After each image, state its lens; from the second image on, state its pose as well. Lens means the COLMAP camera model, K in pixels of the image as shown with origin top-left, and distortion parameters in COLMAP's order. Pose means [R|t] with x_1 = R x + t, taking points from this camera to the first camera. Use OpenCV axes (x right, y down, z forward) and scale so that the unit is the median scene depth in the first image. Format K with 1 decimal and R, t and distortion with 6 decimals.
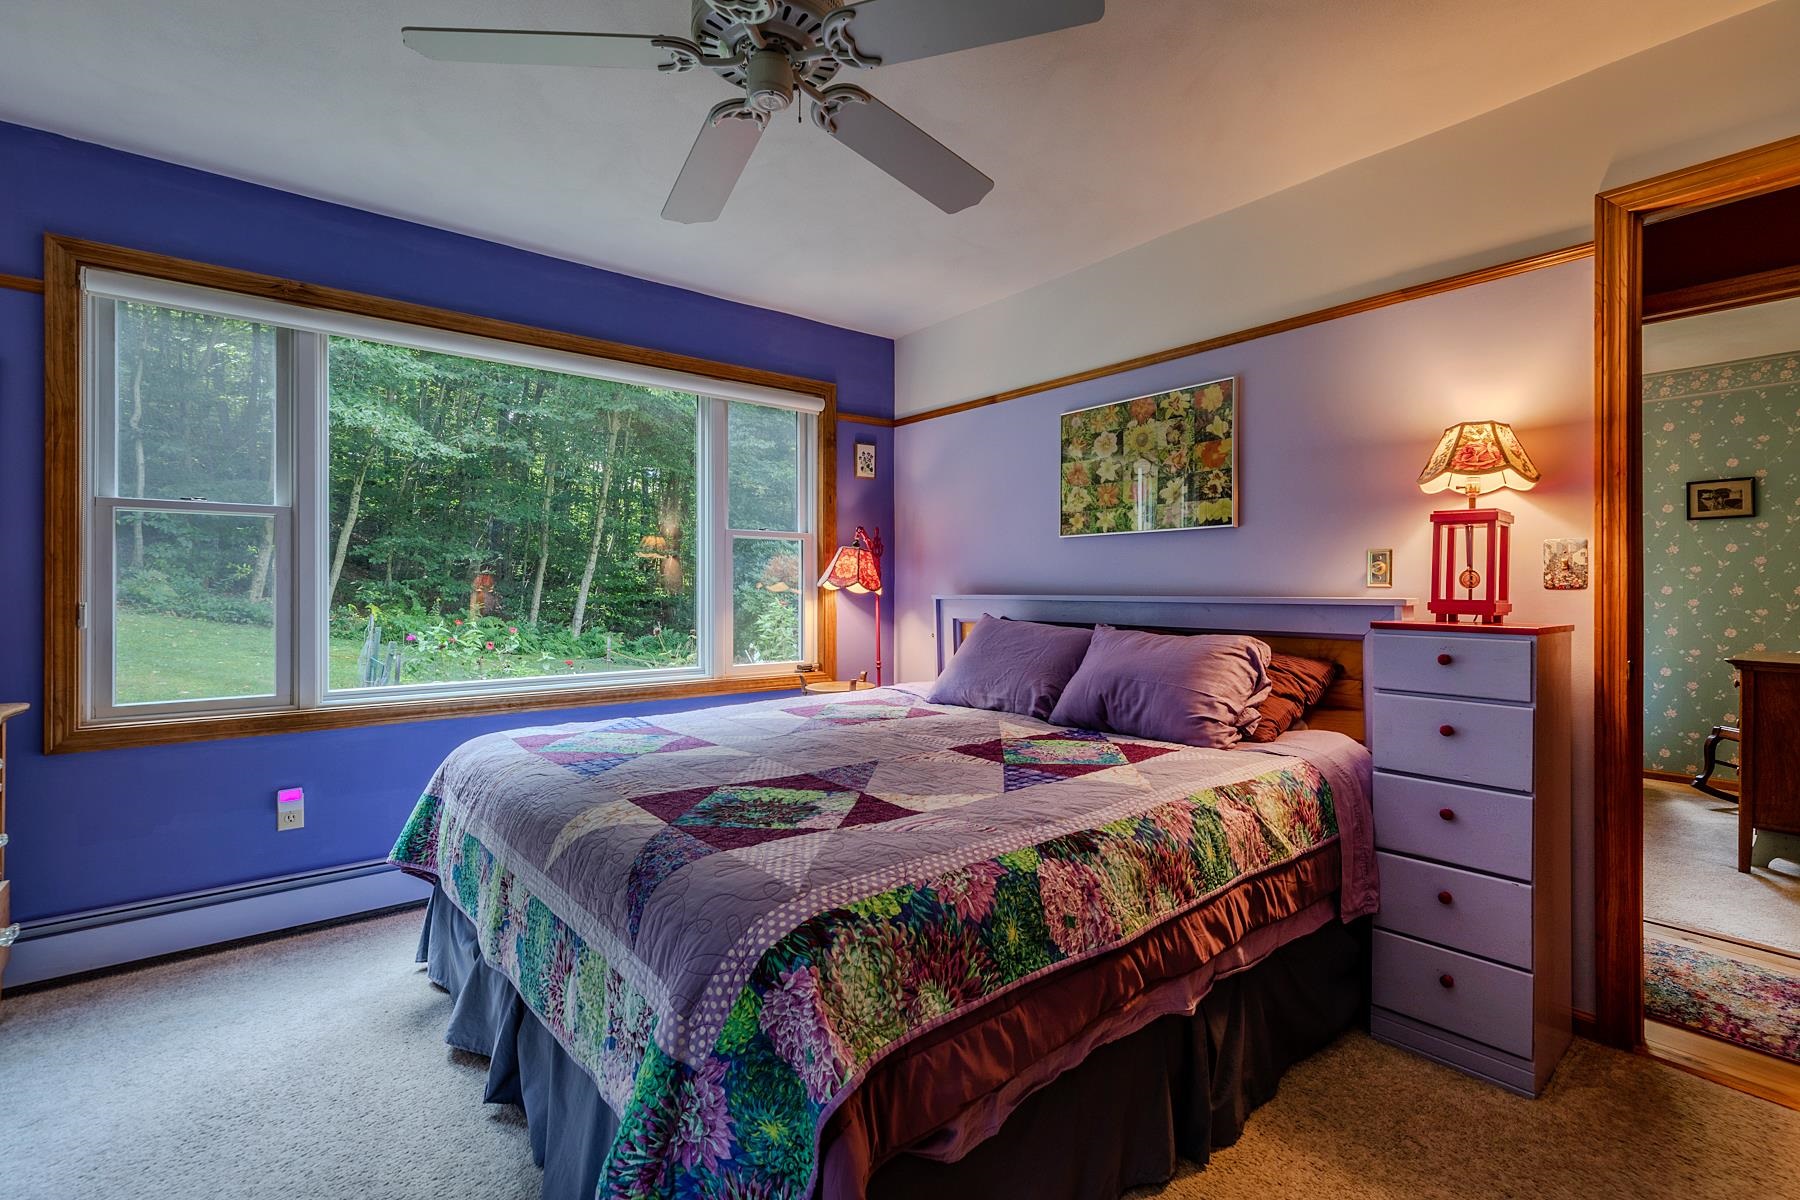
lens RADIAL K [[835.4, 0, 896.9], [0, 835.4, 600.3], [0, 0, 1]] dist [0.004438, 0.000467]
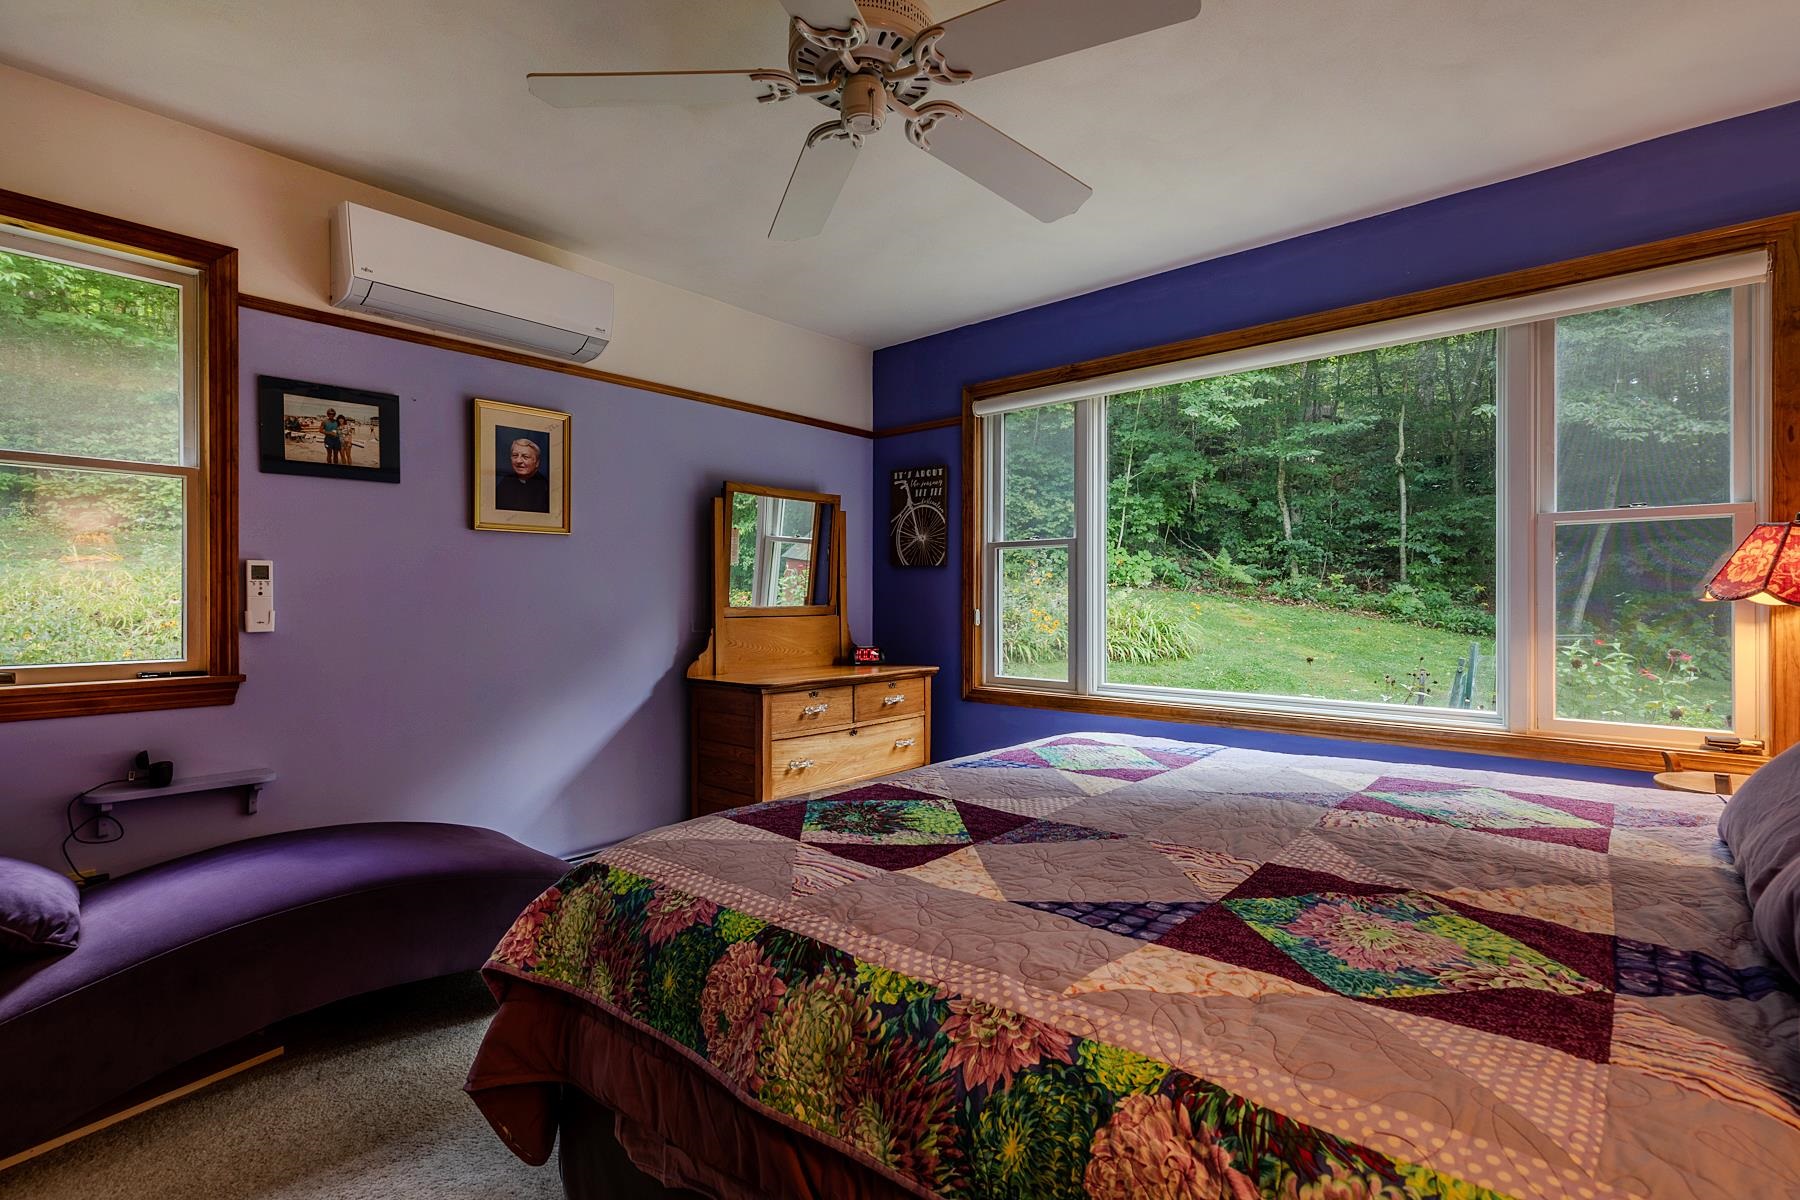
lens RADIAL K [[835.4, 0, 896.9], [0, 835.4, 600.3], [0, 0, 1]] dist [0.004438, 0.000467]
pose [[0.165625, 0.000823, -0.986188, 0.841819], [-0.015533, 0.999878, -0.001774, -0.013419], [0.986066, 0.015612, 0.165617, 0.853274]]
